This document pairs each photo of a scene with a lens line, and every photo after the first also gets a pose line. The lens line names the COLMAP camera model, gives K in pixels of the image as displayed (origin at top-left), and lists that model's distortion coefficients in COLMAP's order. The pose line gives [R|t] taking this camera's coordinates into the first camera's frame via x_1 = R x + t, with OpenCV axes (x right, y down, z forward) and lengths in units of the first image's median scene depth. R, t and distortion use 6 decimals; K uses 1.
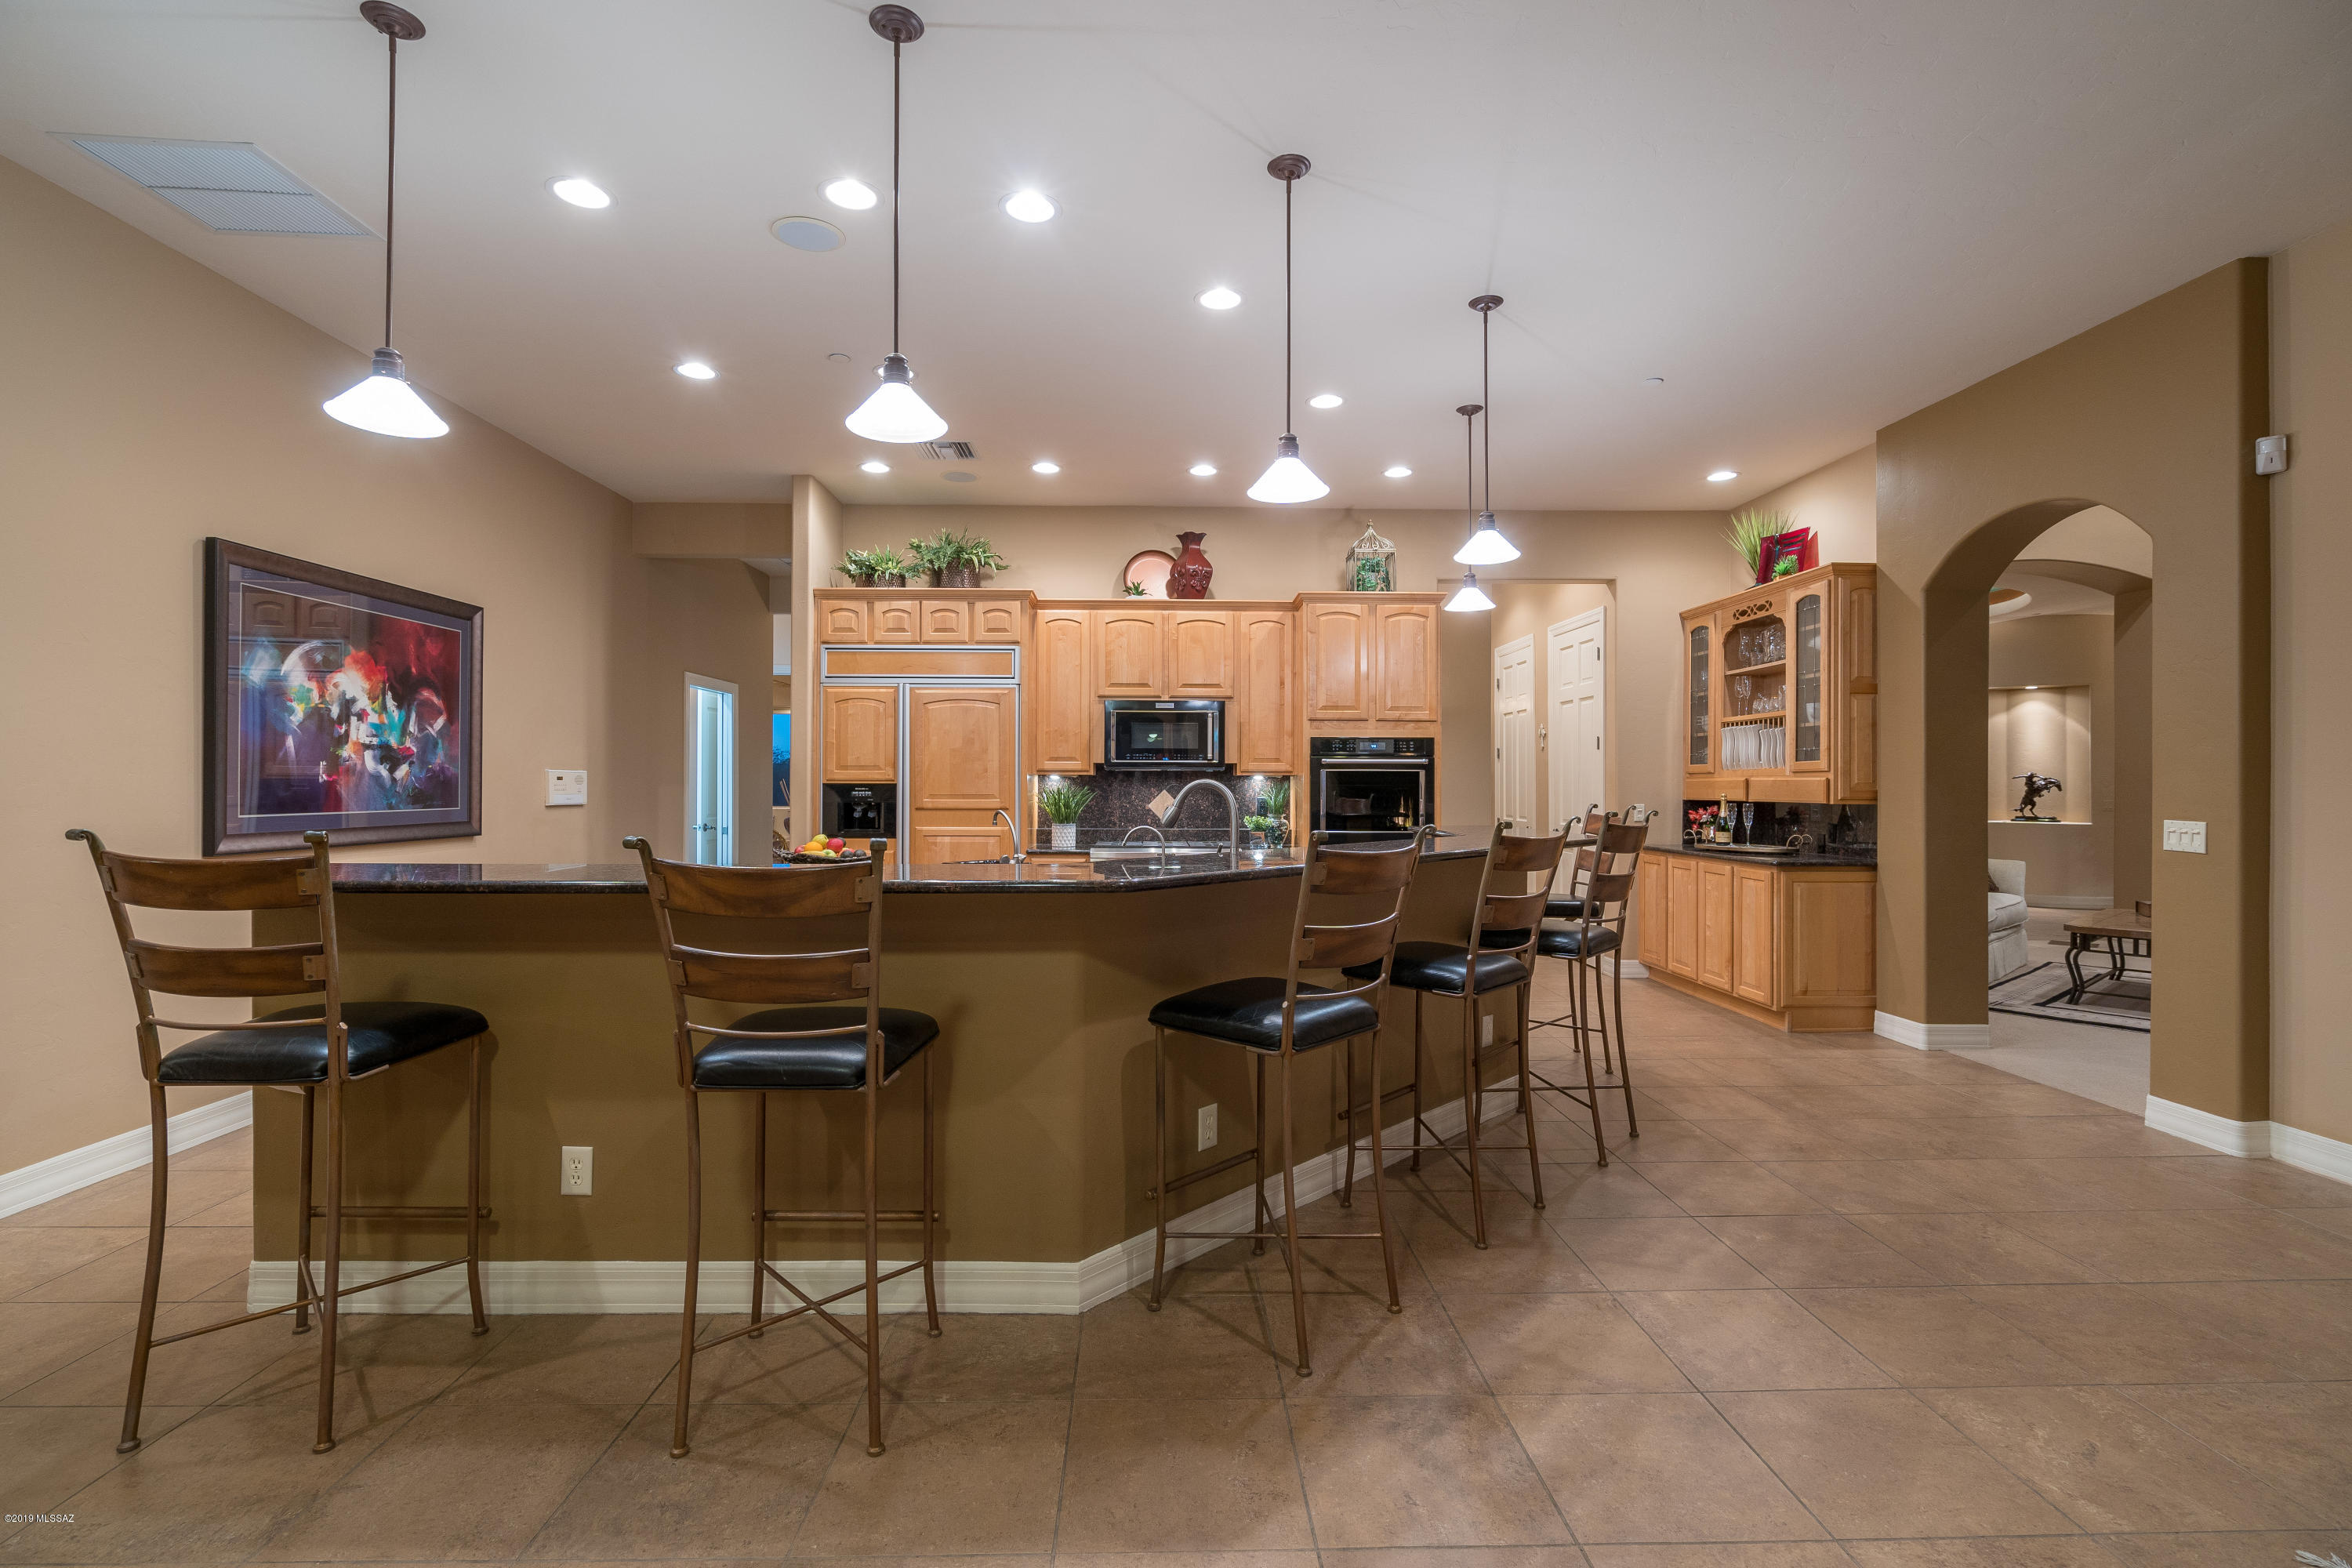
lens RADIAL K [[1057.3, 0, 1179.3], [0, 1057.3, 782.1], [0, 0, 1]] dist [-0.001826, 0.000633]
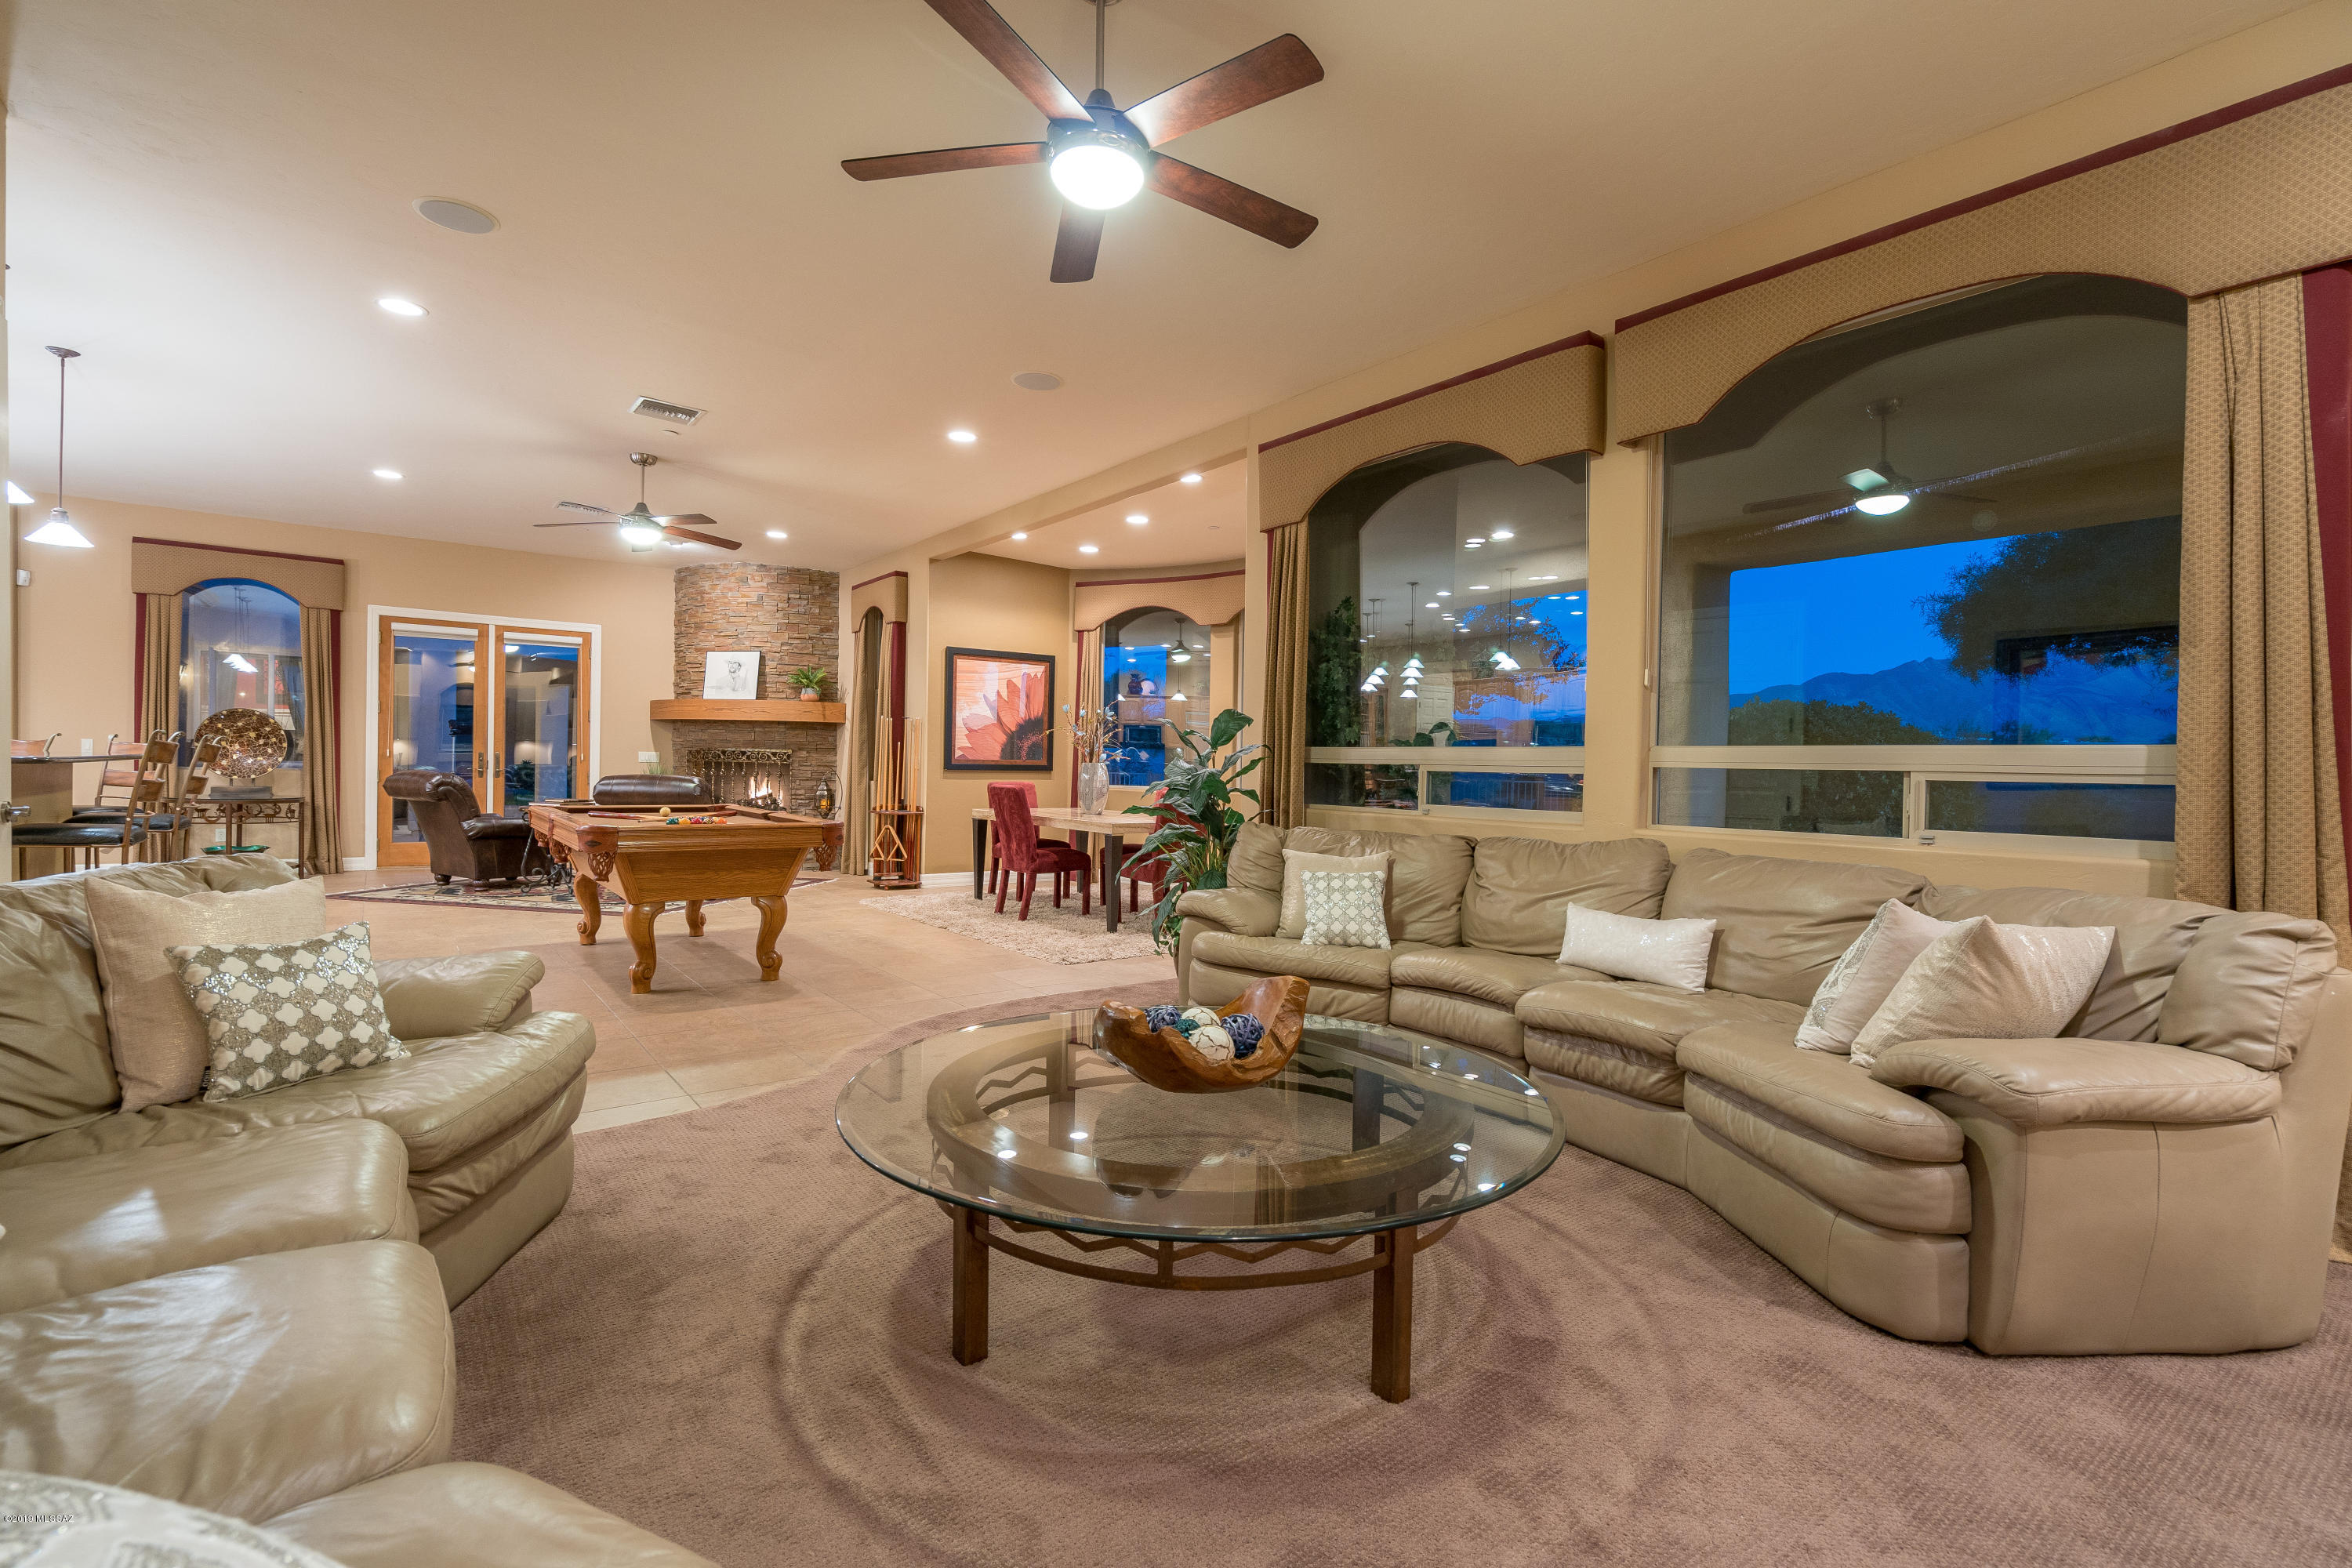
lens RADIAL K [[1056.4, 0, 1172.4], [0, 1056.4, 782.7], [0, 0, 1]] dist [-0.008169, 0.002465]
pose [[-0.574423, -0.028374, 0.818066, -1.322701], [-0.024344, 0.999549, 0.017575, 0.021194], [-0.818196, -0.009819, -0.574855, 0.148331]]
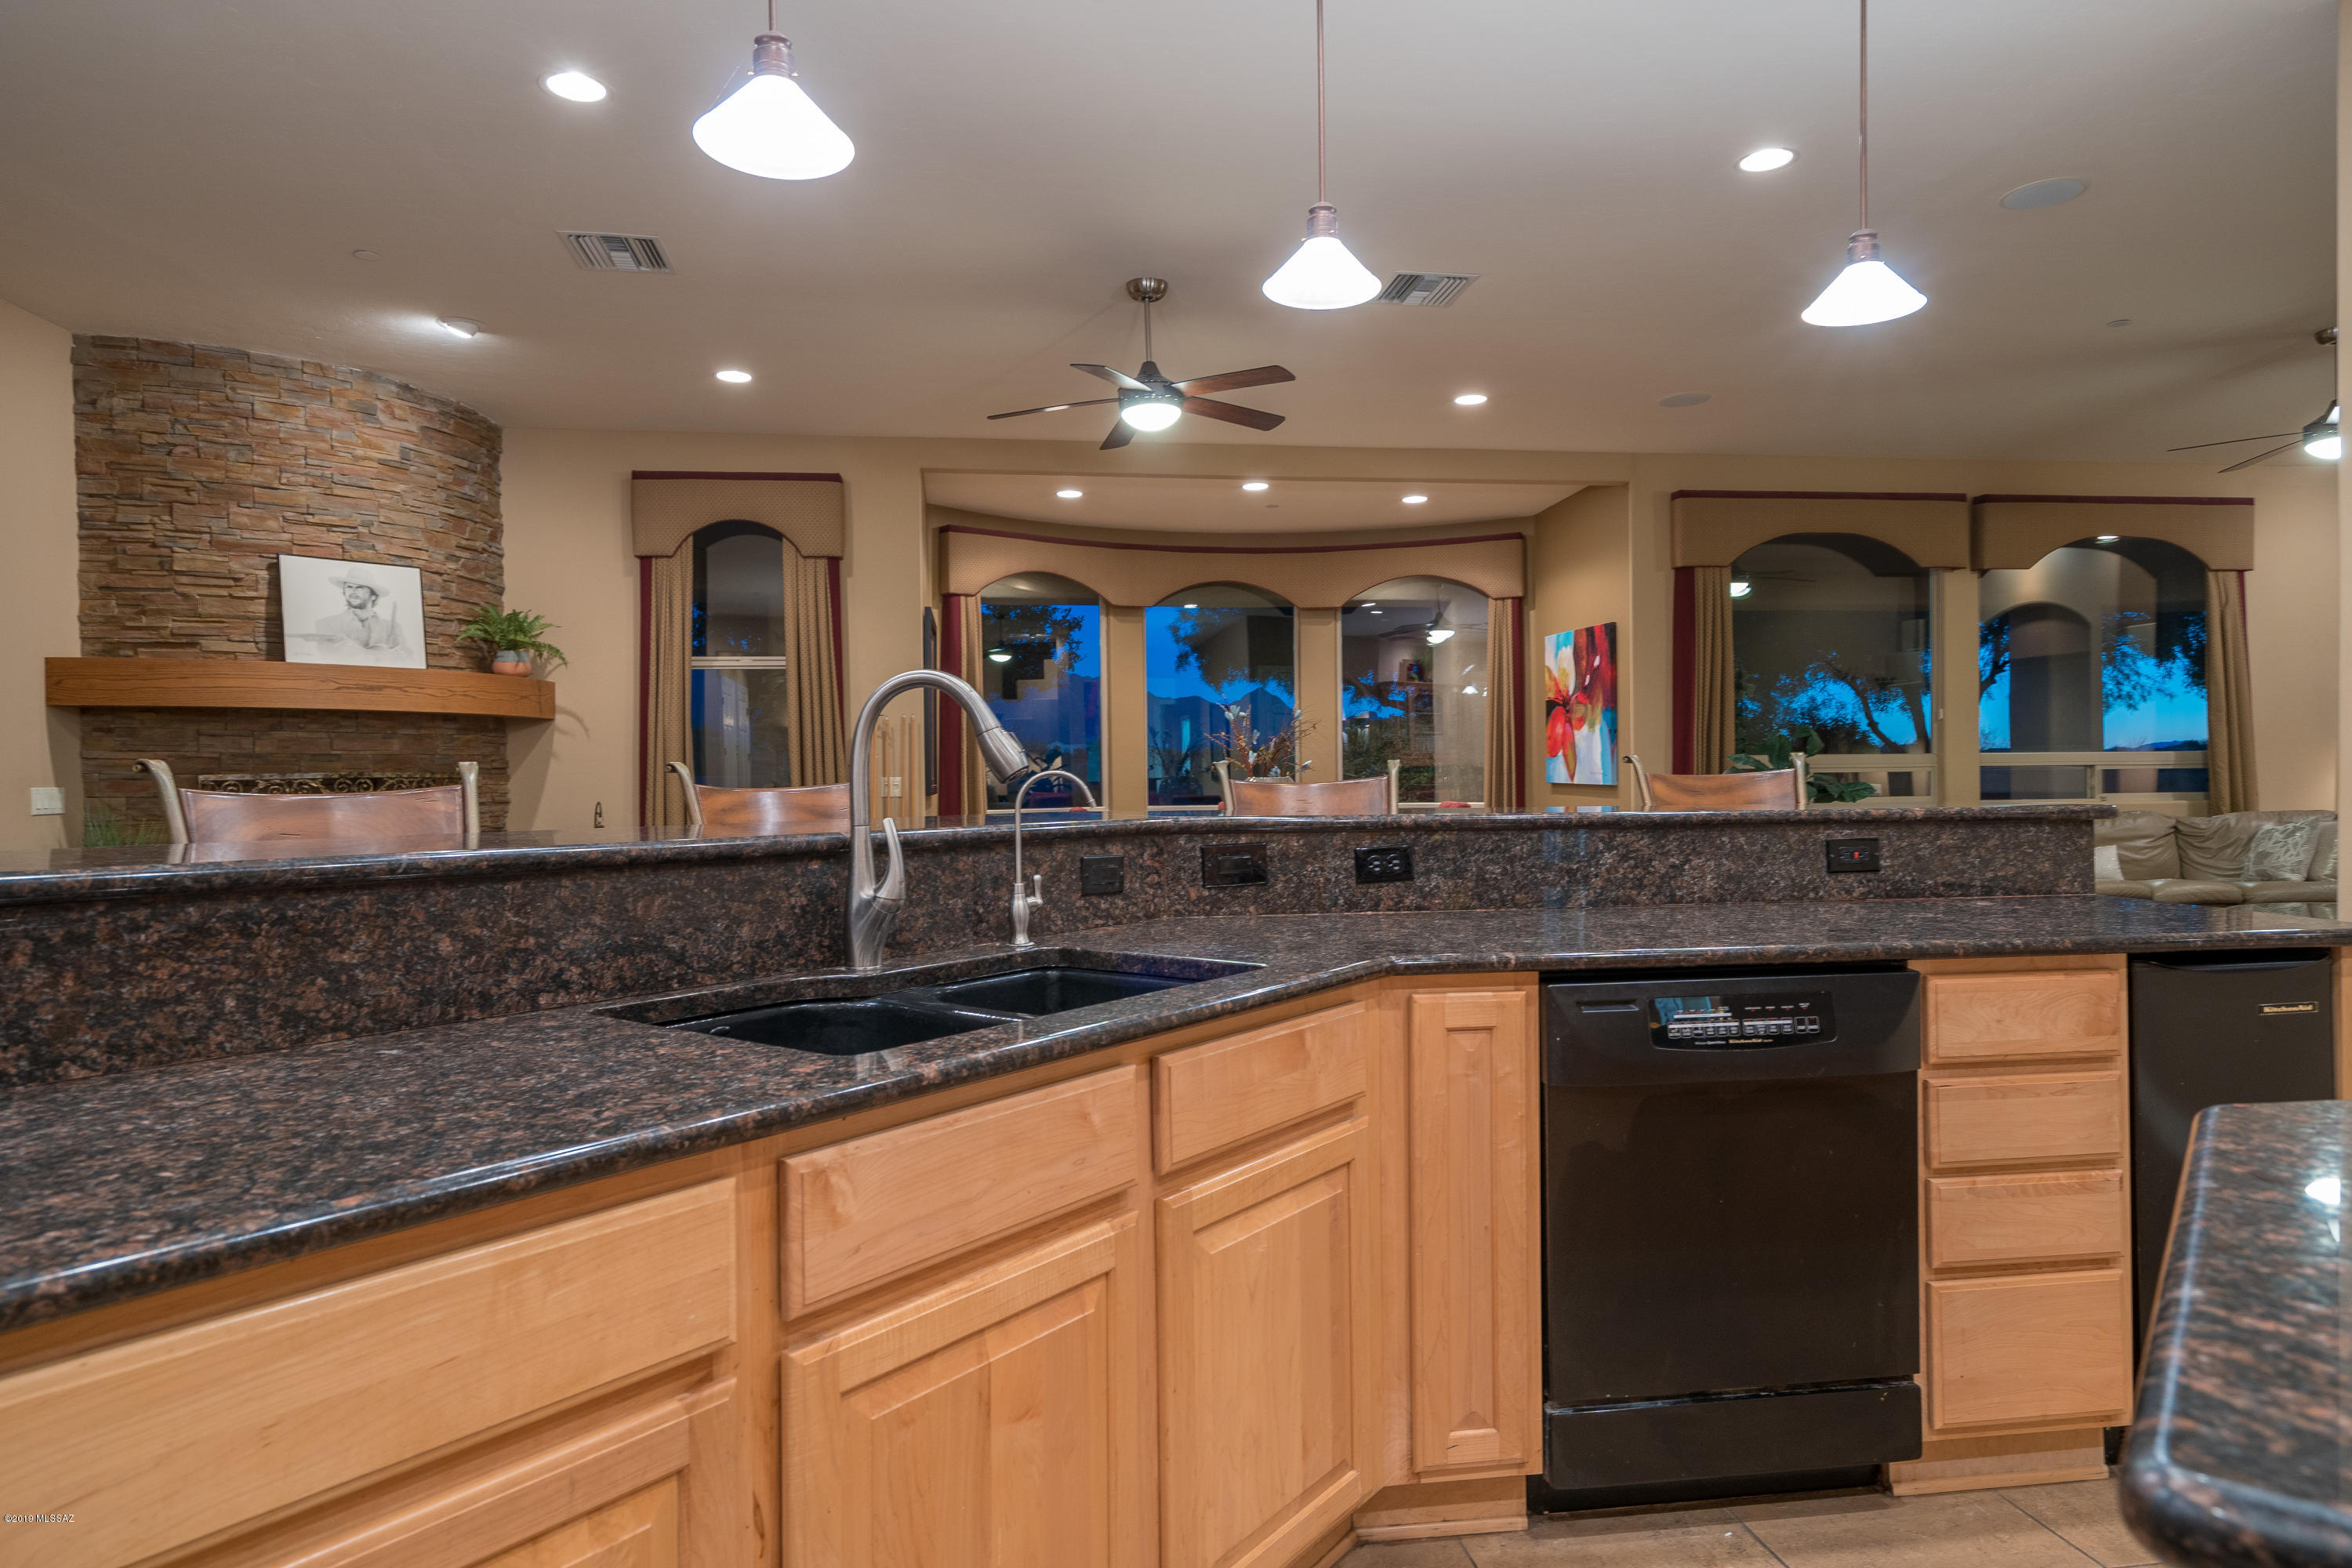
lens RADIAL K [[1402.4, 0, 1177.3], [0, 1402.4, 775.4], [0, 0, 1]] dist [0.014825, -0.000699]
pose [[-0.993079, 0.008432, -0.117147, -0.008456], [0.008765, 0.999959, -0.002324, 0.022999], [0.117122, -0.003335, -0.993112, 0.856292]]
